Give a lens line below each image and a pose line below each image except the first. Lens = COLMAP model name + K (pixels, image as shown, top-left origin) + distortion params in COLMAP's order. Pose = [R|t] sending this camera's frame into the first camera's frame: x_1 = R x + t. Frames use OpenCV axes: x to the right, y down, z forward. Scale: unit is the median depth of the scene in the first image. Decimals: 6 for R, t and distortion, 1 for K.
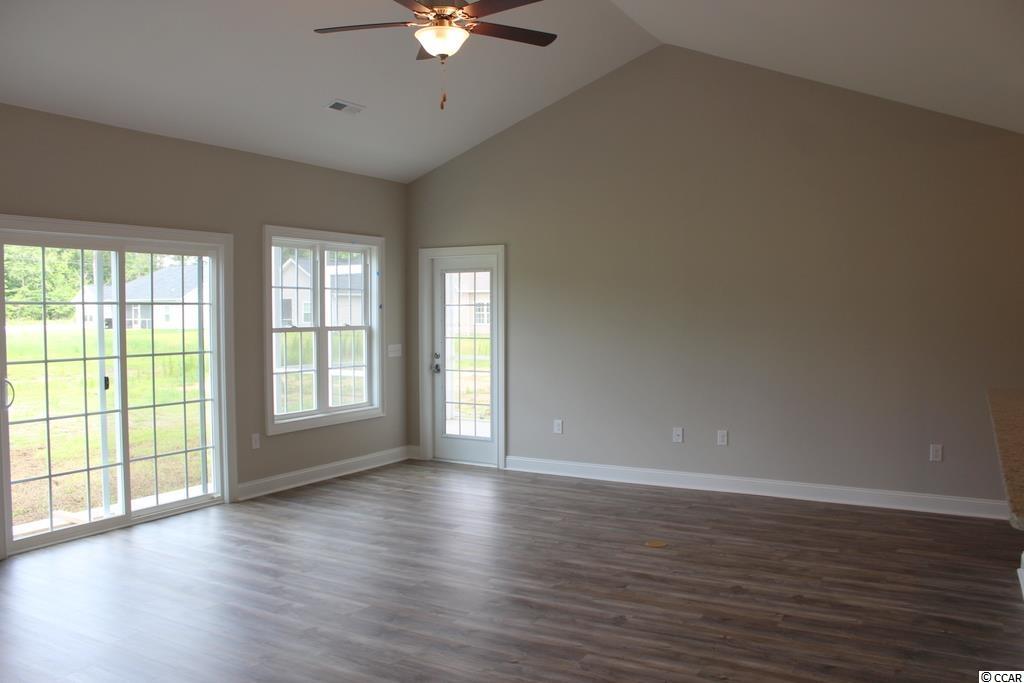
lens RADIAL K [[865.3, 0, 476.9], [0, 865.3, 357.6], [0, 0, 1]] dist [-0.070720, 0.014242]
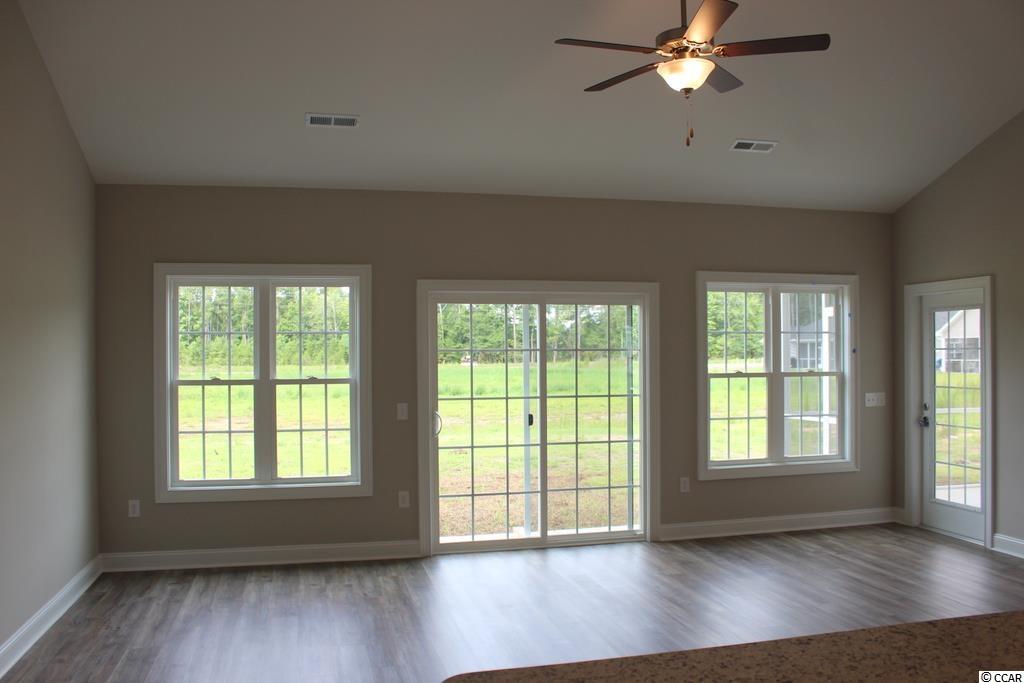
lens RADIAL K [[842.1, 0, 494.3], [0, 842.1, 344.1], [0, 0, 1]] dist [-0.150557, 0.104535]
pose [[0.706106, -0.007624, -0.708065, 0.247966], [-0.035345, 0.998316, -0.045996, -0.013452], [0.707224, 0.057505, 0.704647, 0.126492]]
